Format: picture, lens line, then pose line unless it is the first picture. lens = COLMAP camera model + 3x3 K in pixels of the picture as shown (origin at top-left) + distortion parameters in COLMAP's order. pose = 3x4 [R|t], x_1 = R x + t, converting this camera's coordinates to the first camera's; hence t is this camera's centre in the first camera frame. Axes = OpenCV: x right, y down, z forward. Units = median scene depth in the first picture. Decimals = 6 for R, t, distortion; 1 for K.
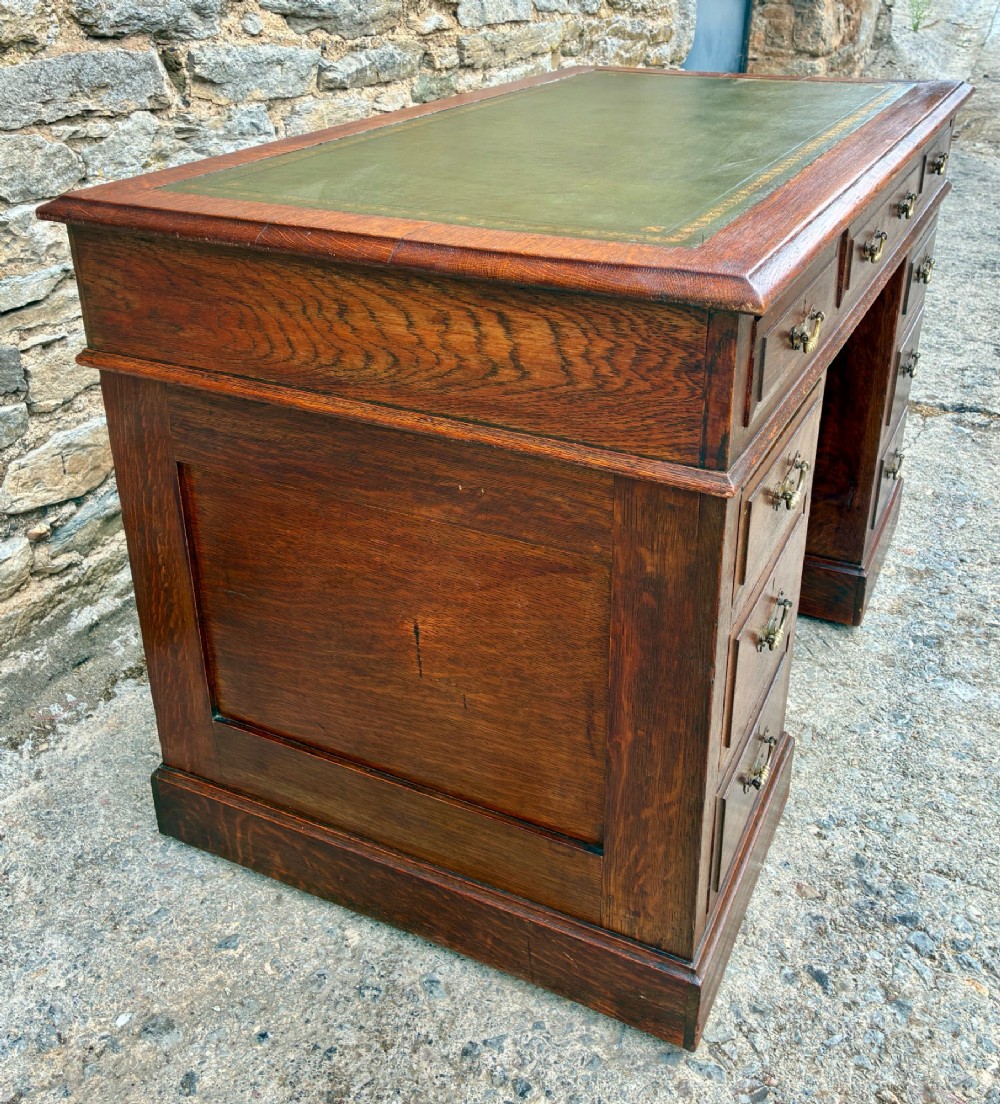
lens RADIAL K [[1111.2, 0, 513.2], [0, 1111.2, 436.5], [0, 0, 1]] dist [0.026284, 0.000000]
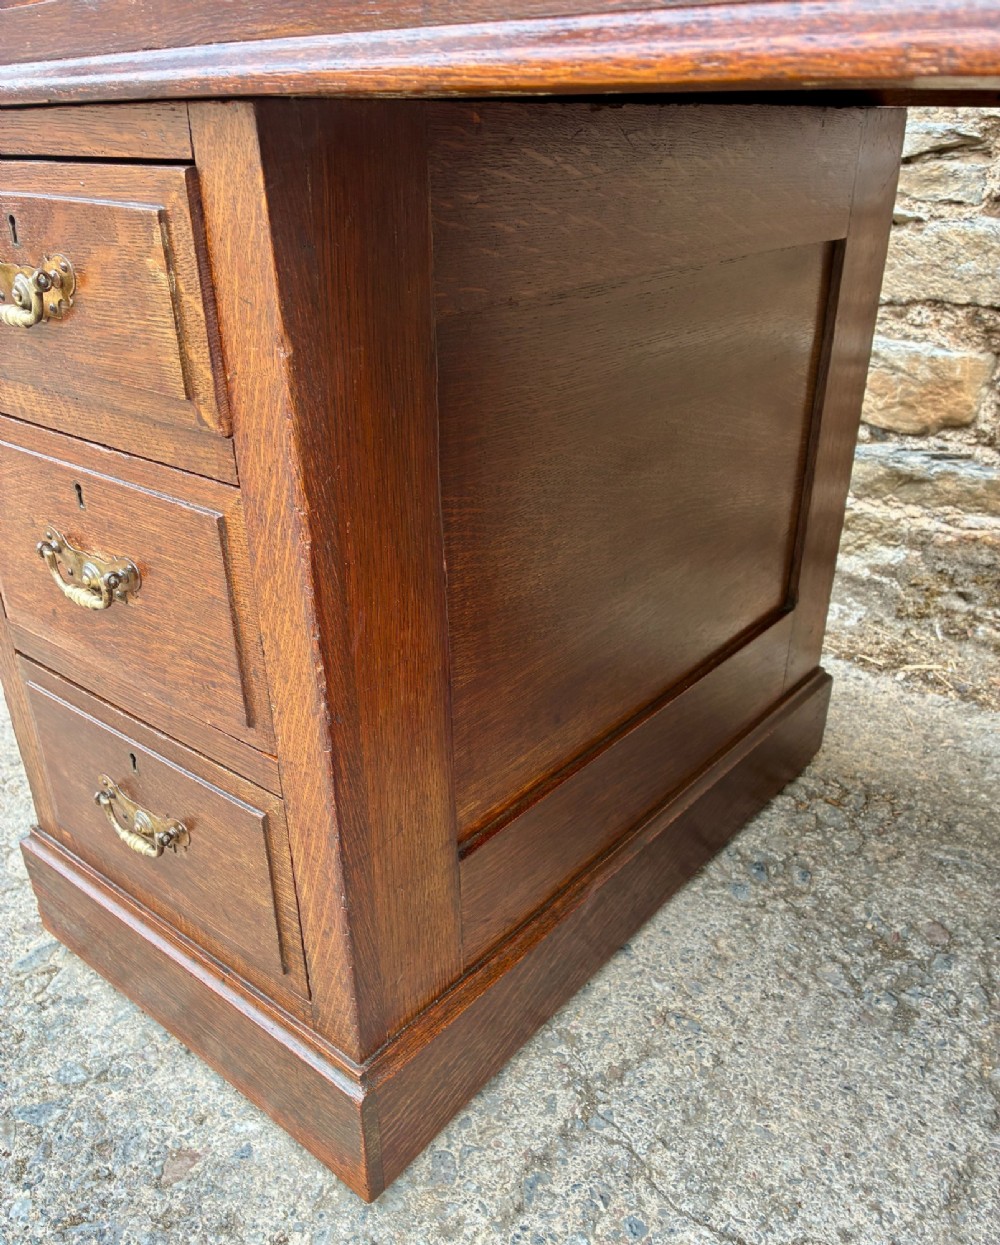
lens RADIAL K [[1011.9, 0, 502.0], [0, 1011.9, 662.8], [0, 0, 1]] dist [0.050677, -0.054784]
pose [[-0.233737, 0.462624, -0.855188, 0.463692], [-0.393475, 0.759305, 0.518298, -0.108149], [0.889126, 0.457641, 0.004553, 0.854938]]
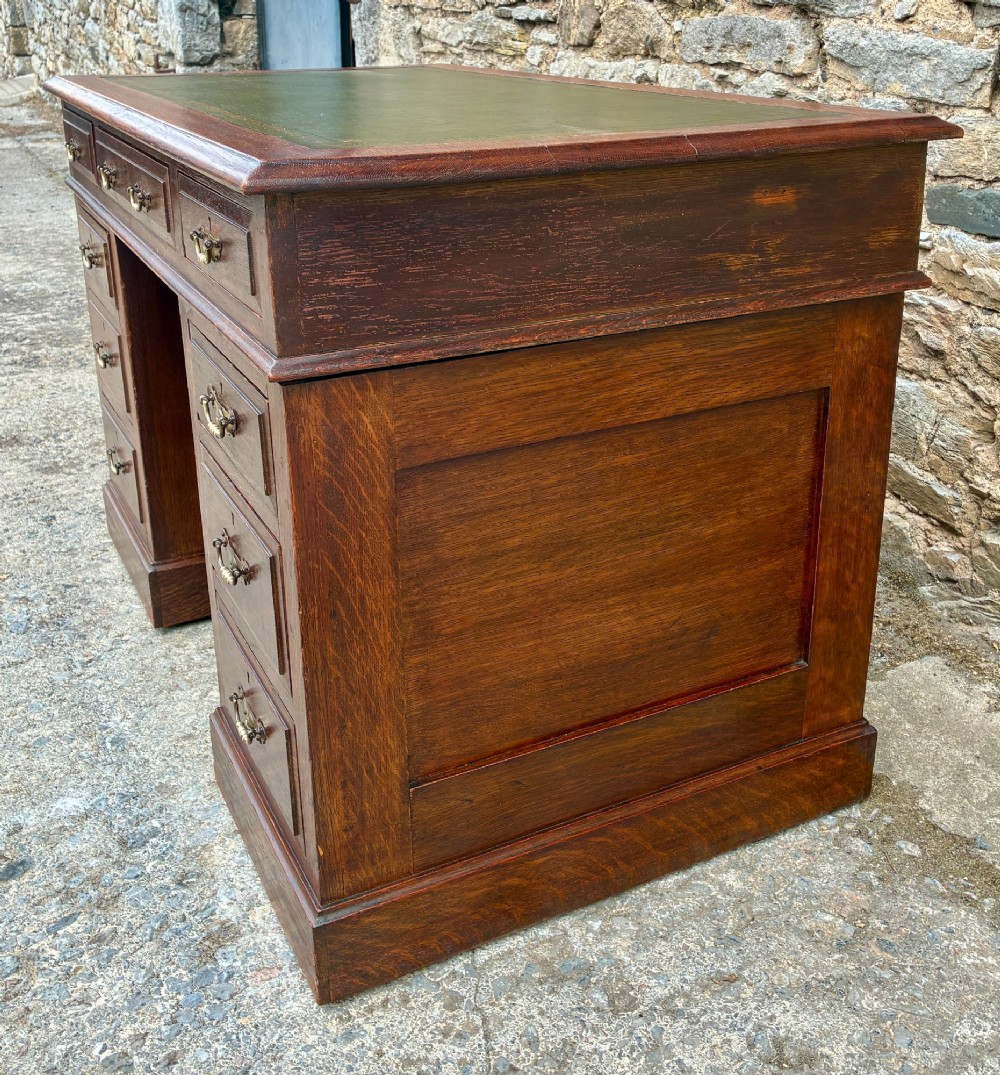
lens RADIAL K [[1236.8, 0, 518.2], [0, 1236.8, 407.6], [0, 0, 1]] dist [0.023703, 0.000000]
pose [[-0.602343, 0.267484, -0.752087, 0.855893], [-0.312921, 0.787646, 0.530749, -0.618981], [0.734345, 0.555037, -0.390732, 1.515963]]
